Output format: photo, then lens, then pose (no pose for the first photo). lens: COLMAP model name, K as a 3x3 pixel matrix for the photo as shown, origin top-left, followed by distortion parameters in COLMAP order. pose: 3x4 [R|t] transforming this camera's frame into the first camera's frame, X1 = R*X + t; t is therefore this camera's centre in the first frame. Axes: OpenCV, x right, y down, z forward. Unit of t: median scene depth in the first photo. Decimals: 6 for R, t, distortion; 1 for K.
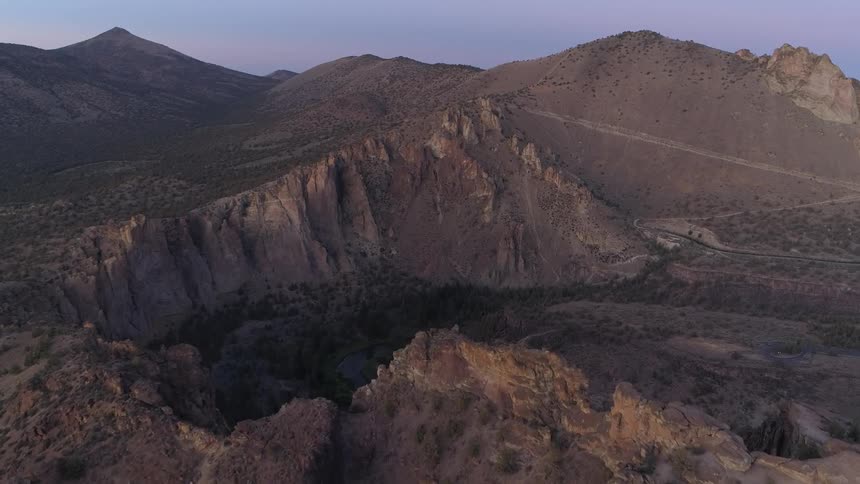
lens RADIAL K [[642.0, 0, 429.6], [0, 642.0, 243.8], [0, 0, 1]] dist [-0.000916, 0.000956]
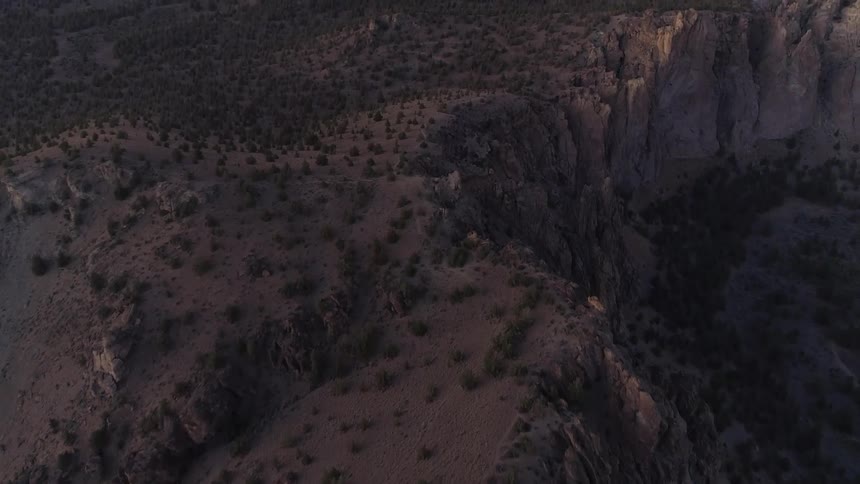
lens RADIAL K [[642.0, 0, 429.6], [0, 642.0, 243.8], [0, 0, 1]] dist [-0.000916, 0.000956]
pose [[0.740660, 0.381629, -0.552975, -0.182040], [-0.146719, 0.895032, 0.421180, -0.066145], [0.655664, -0.230819, 0.718906, 0.270364]]
